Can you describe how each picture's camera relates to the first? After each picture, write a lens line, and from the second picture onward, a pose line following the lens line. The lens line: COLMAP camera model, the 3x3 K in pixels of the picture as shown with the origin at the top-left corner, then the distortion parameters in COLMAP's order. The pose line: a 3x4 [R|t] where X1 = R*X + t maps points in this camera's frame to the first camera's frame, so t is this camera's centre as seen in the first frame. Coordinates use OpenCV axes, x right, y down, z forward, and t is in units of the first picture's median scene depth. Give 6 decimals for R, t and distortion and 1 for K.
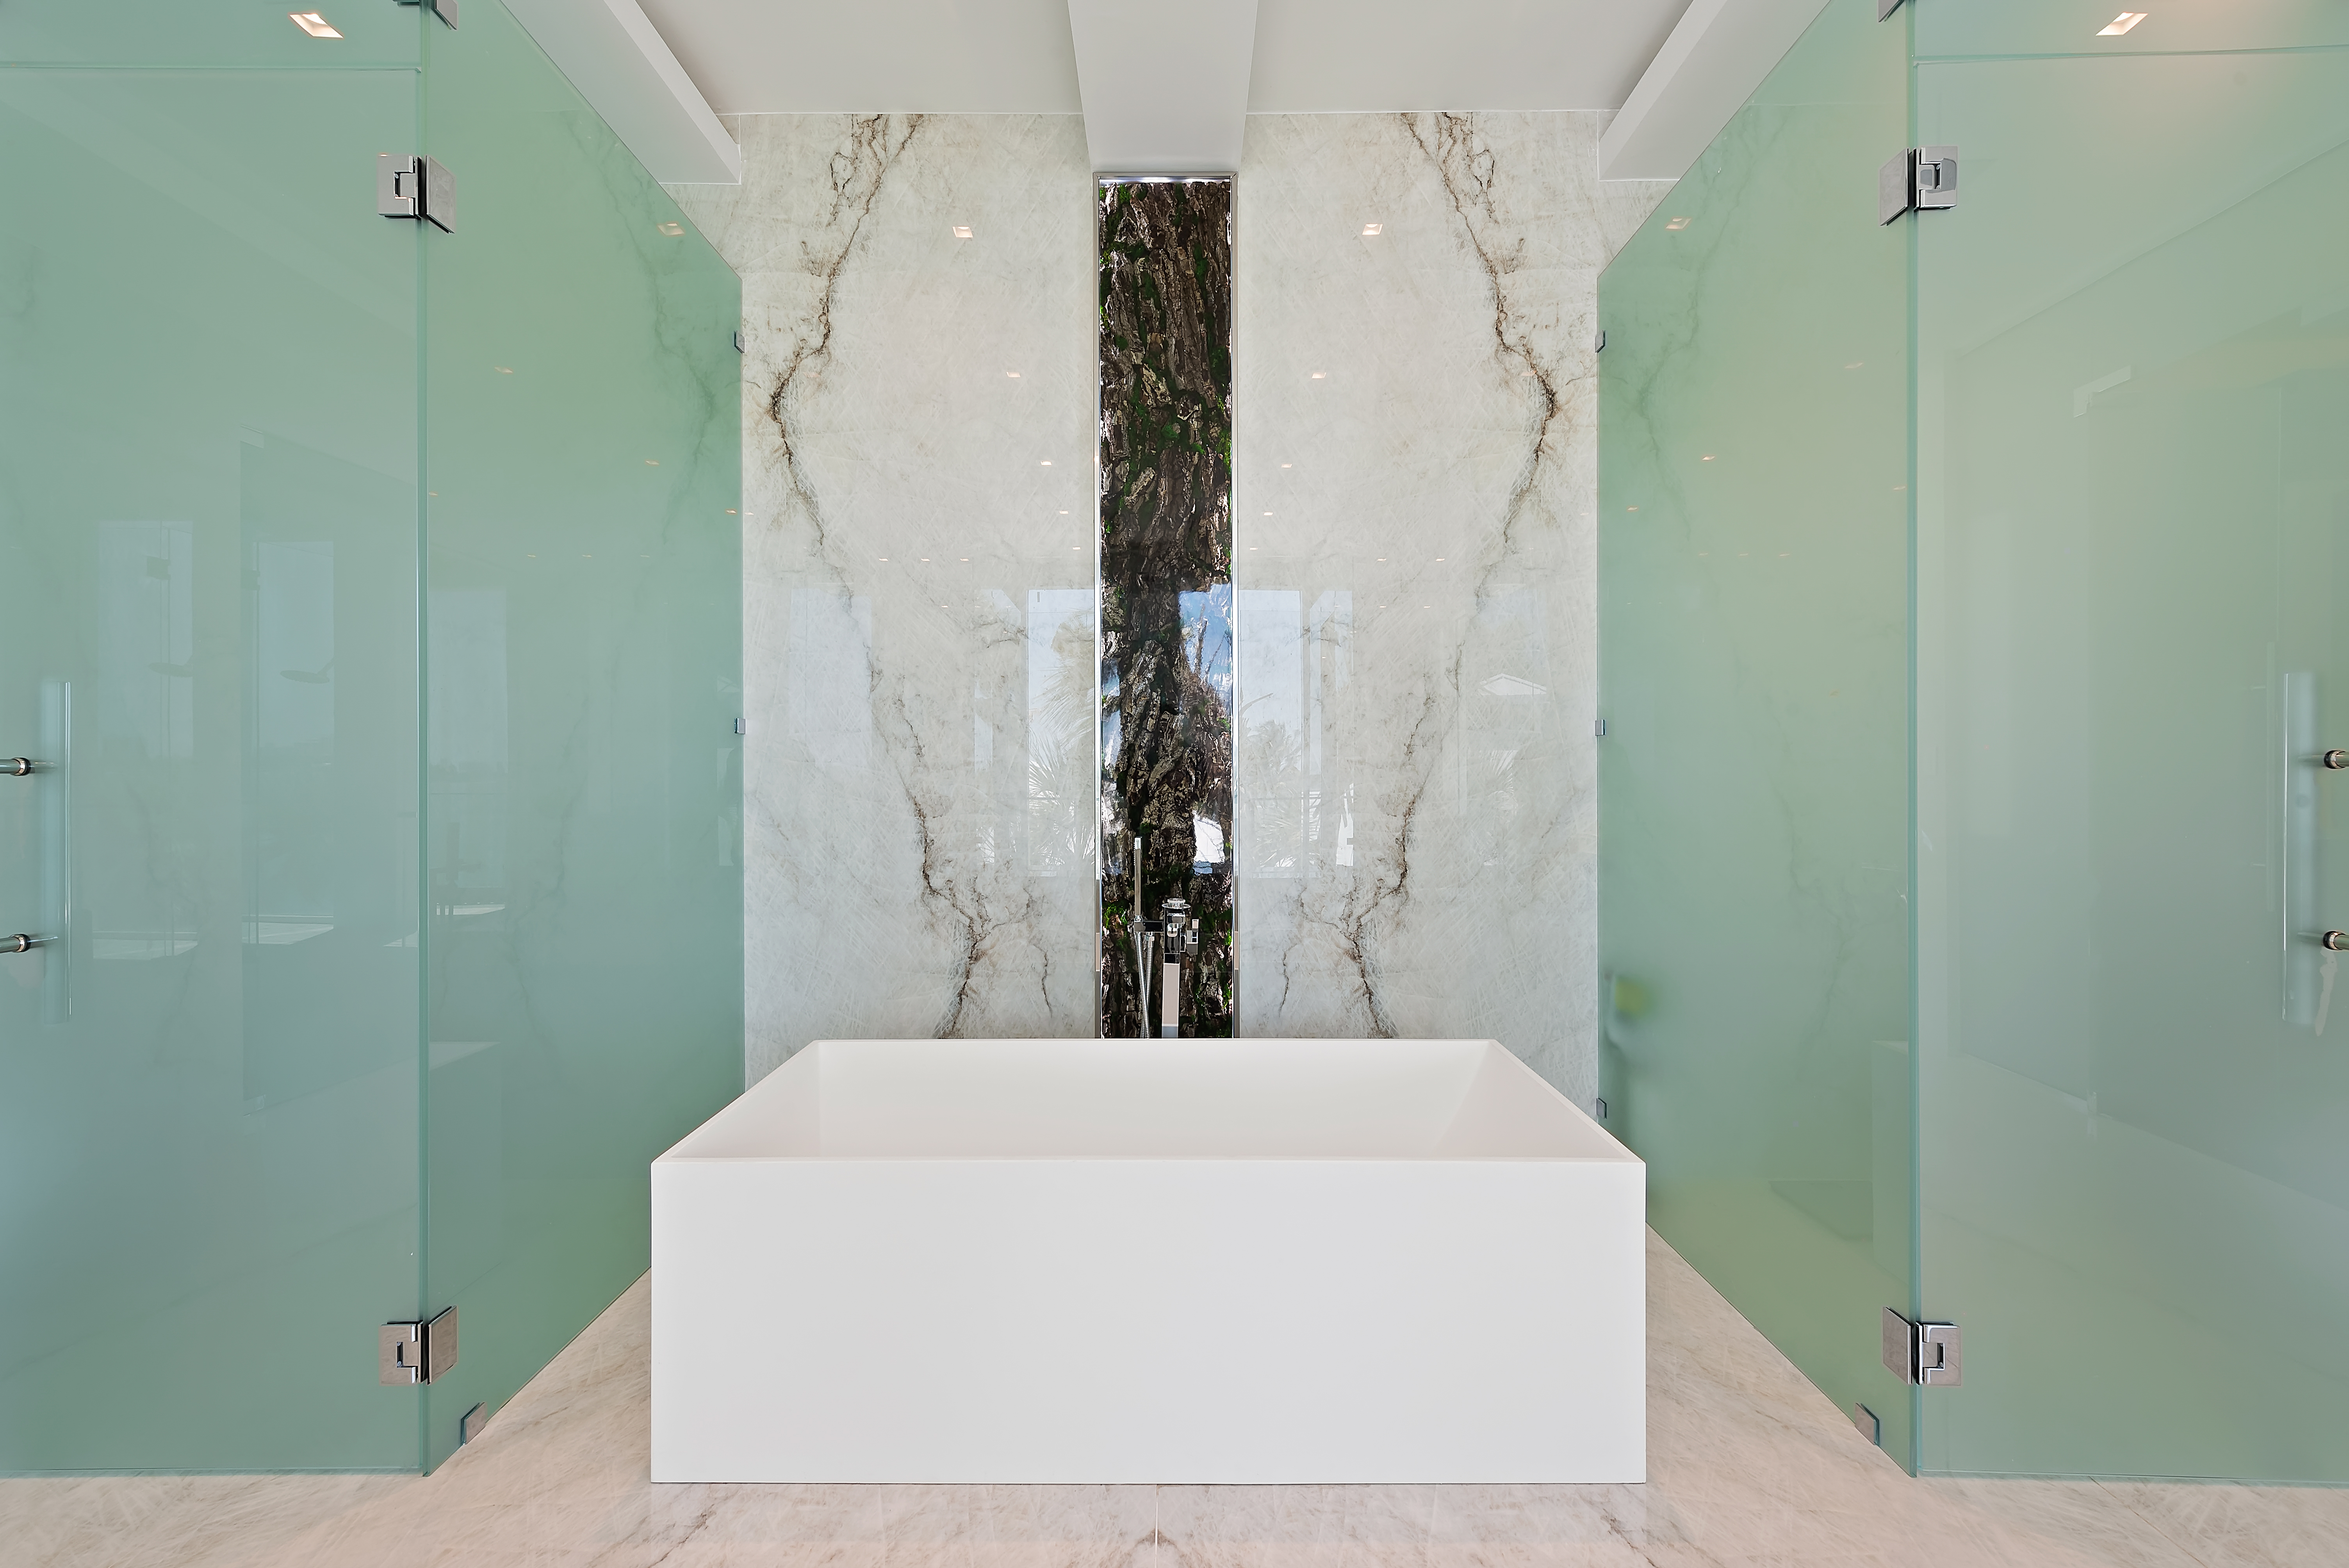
lens RADIAL K [[1053.2, 0, 1174.5], [0, 1053.2, 784.0], [0, 0, 1]] dist [0.002746, 0.000160]
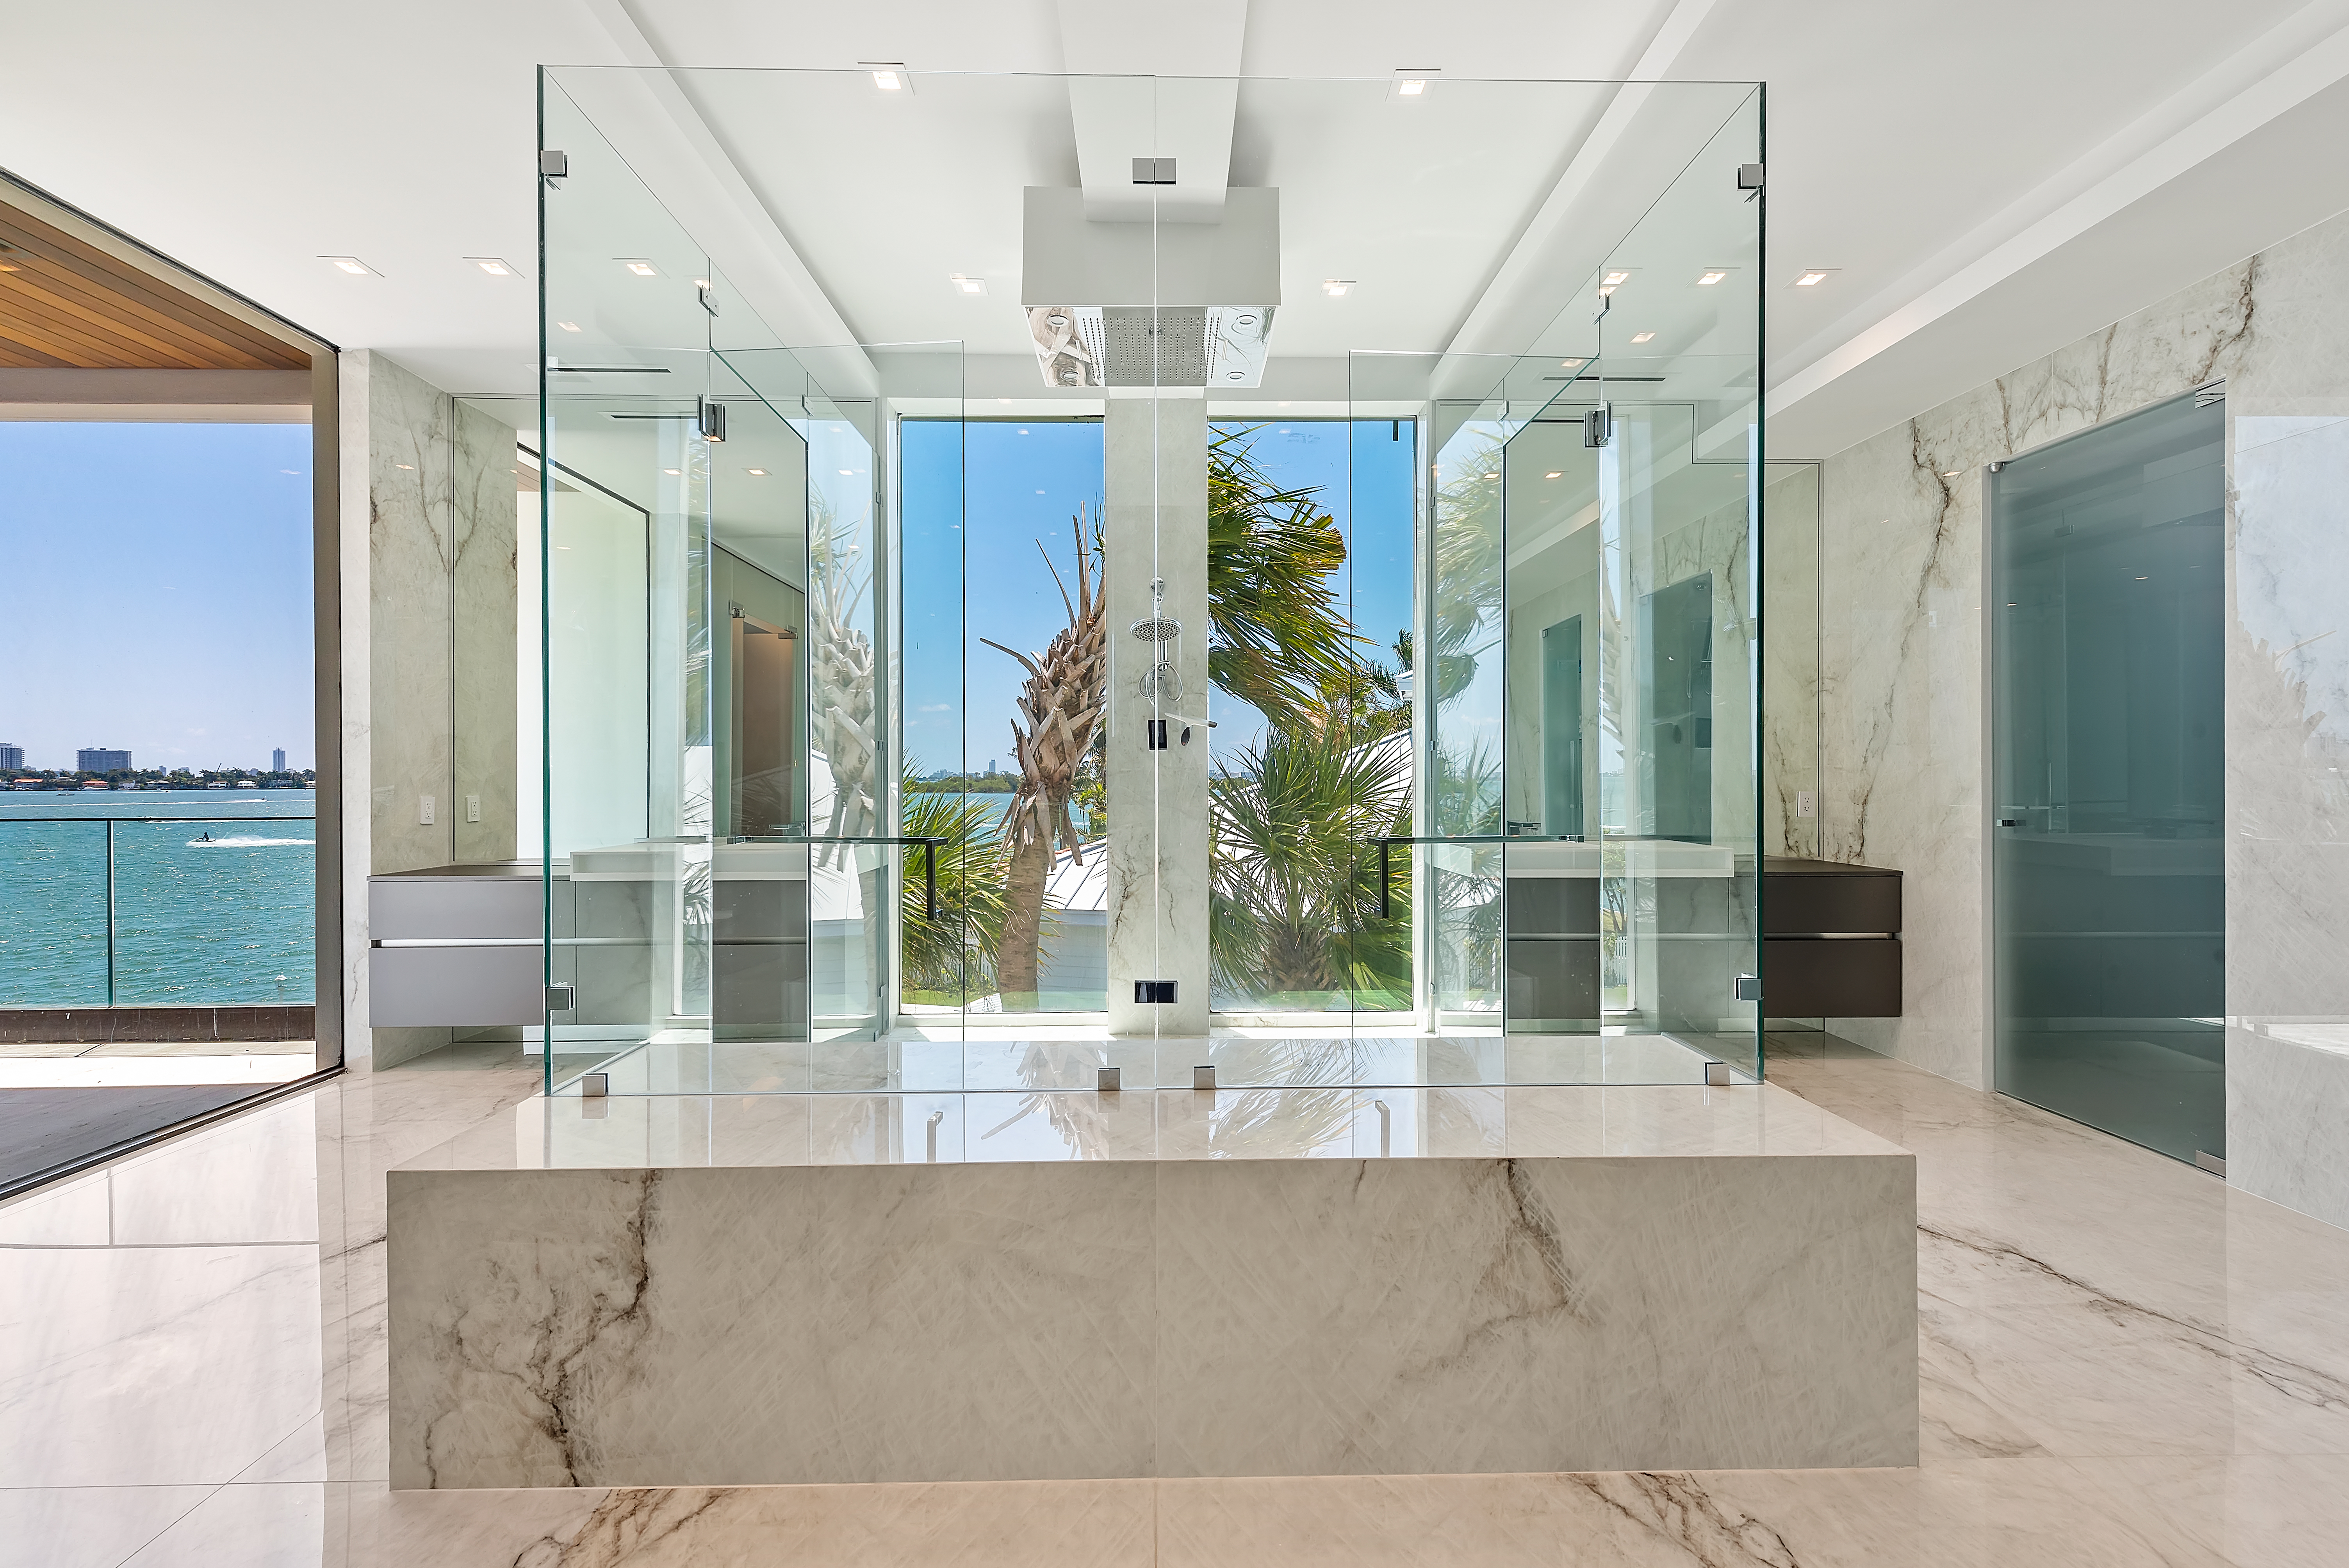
lens RADIAL K [[916.6, 0, 1174.5], [0, 916.6, 784.0], [0, 0, 1]] dist [0.021174, -0.009455]
pose [[0.034765, 0.007751, -0.999365, 1.480784], [-0.005178, 0.999958, 0.007575, -0.004092], [0.999382, 0.004911, 0.034803, -0.009512]]
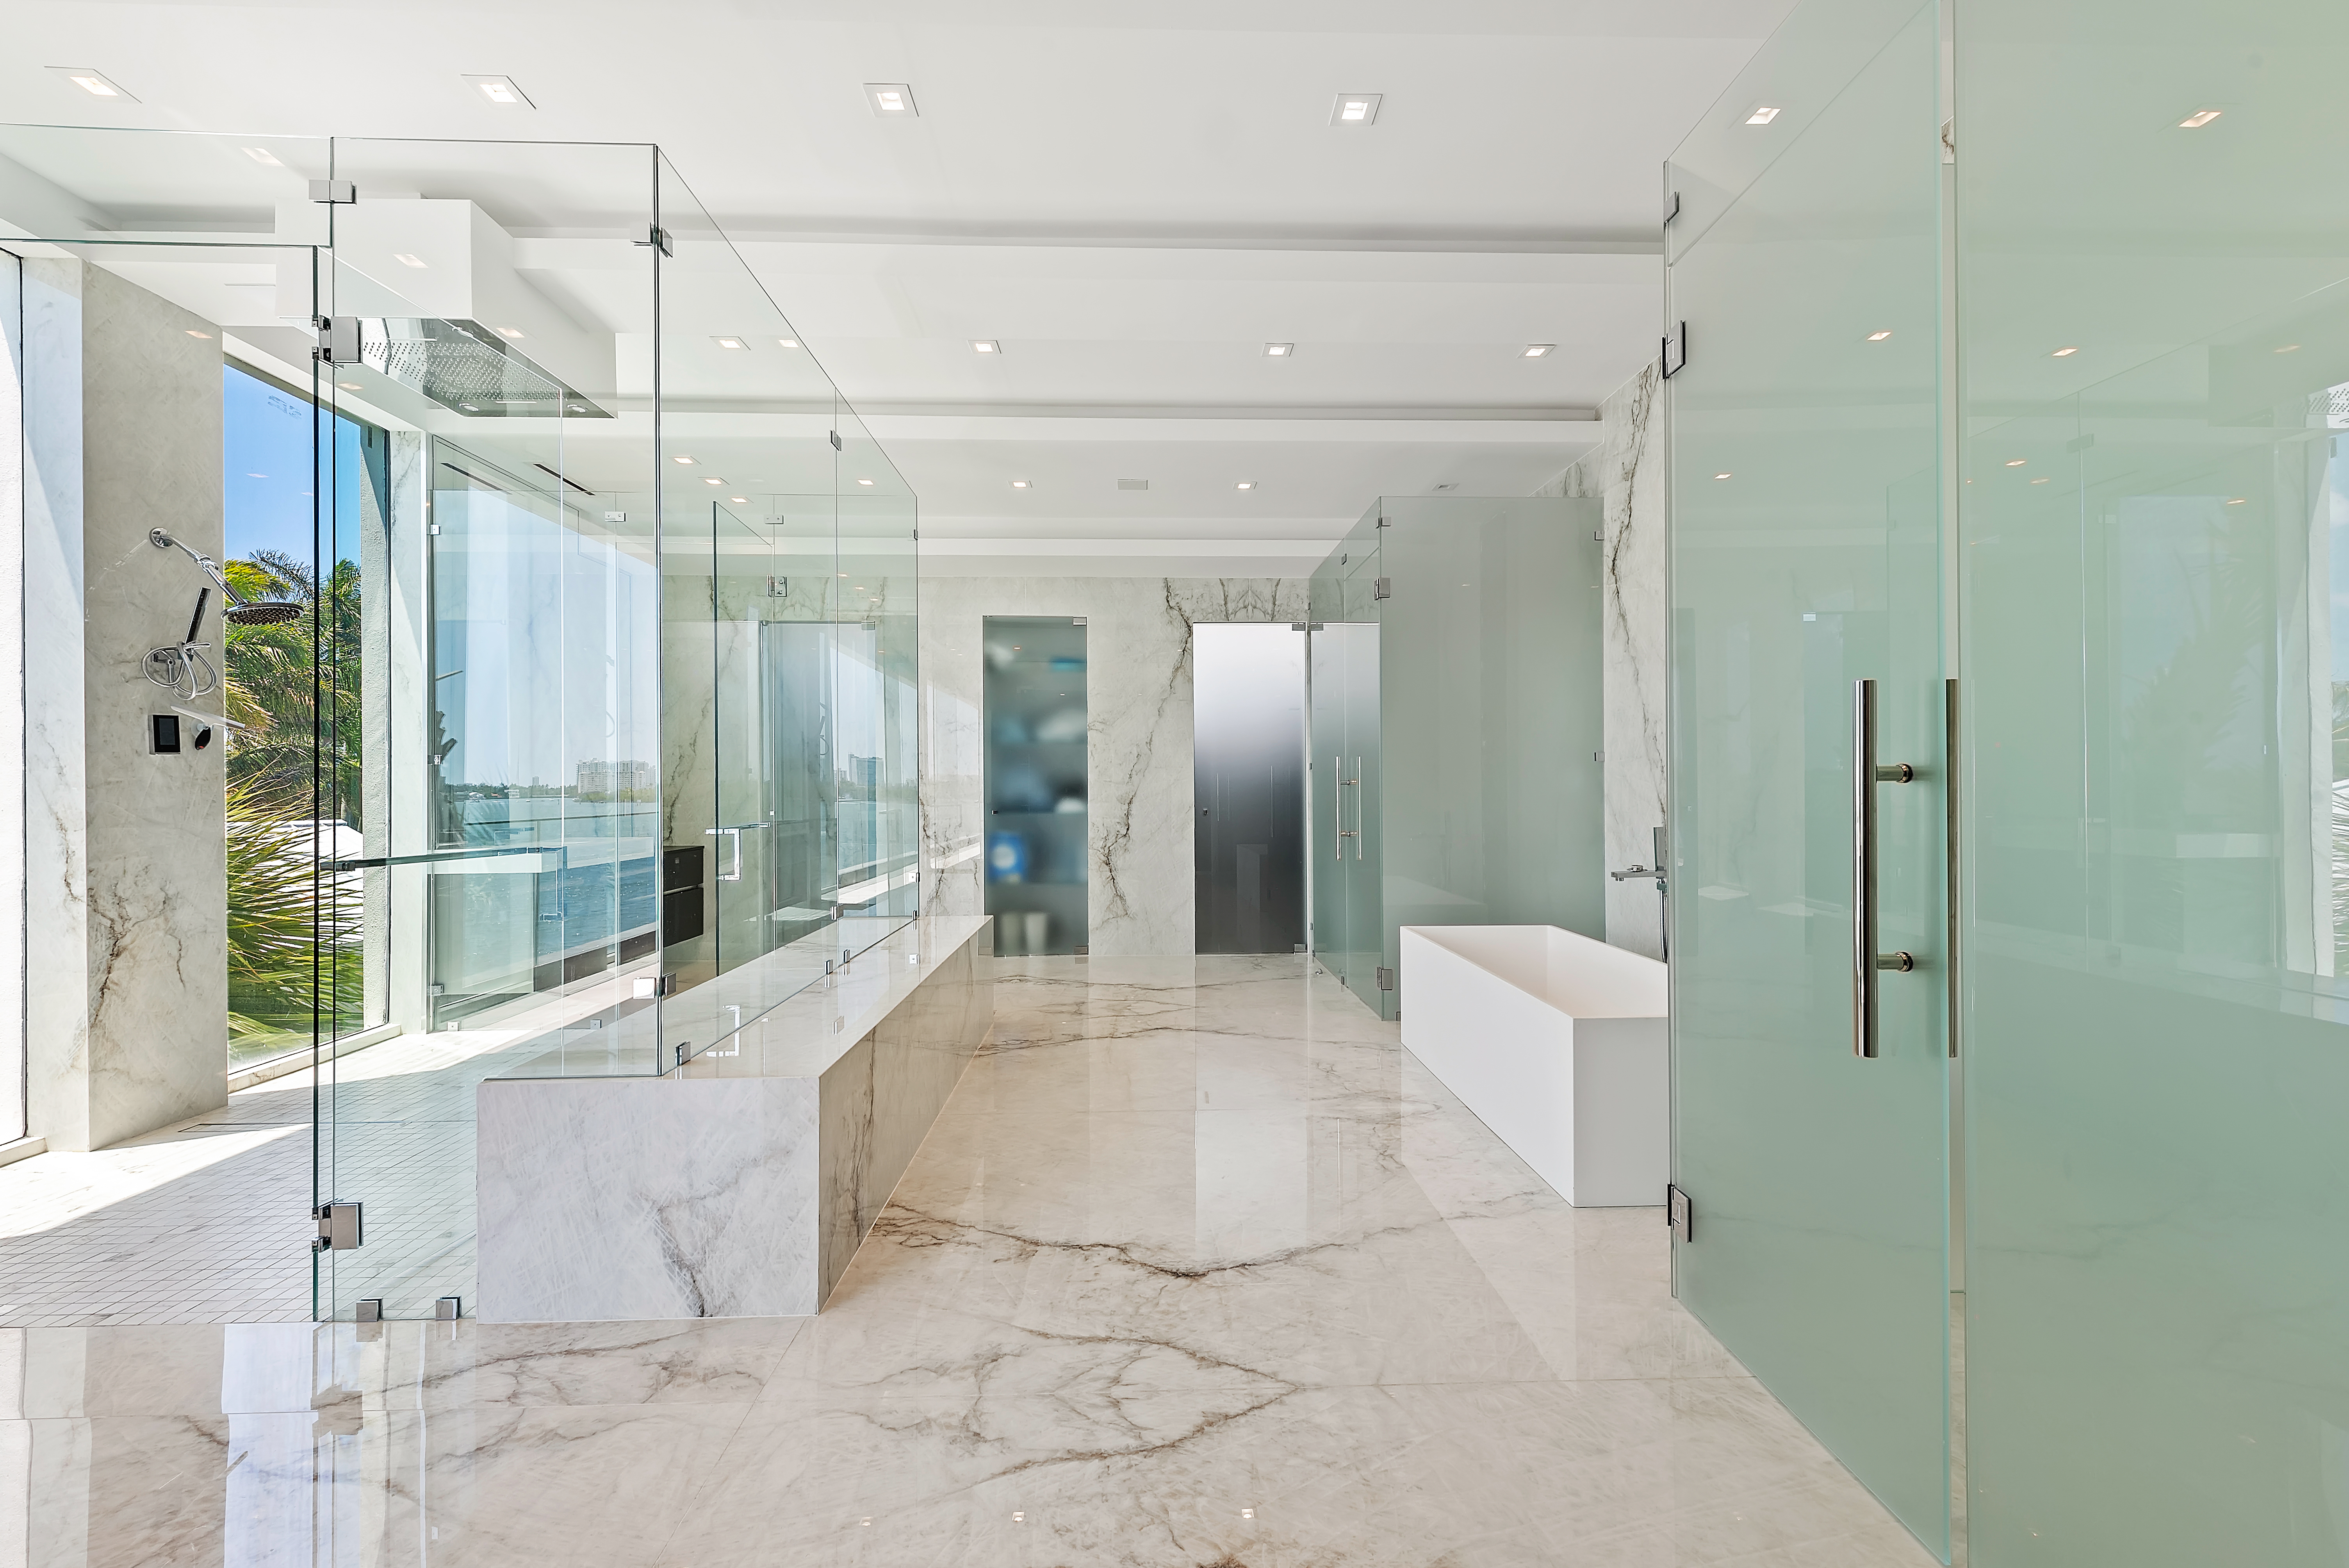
lens RADIAL K [[916.6, 0, 1174.5], [0, 916.6, 784.0], [0, 0, 1]] dist [0.021174, -0.009455]
pose [[0.998117, 0.000261, 0.061343, 1.193918], [0.000377, 0.999946, -0.010392, 0.002424], [-0.061343, 0.010395, 0.998063, -1.077038]]
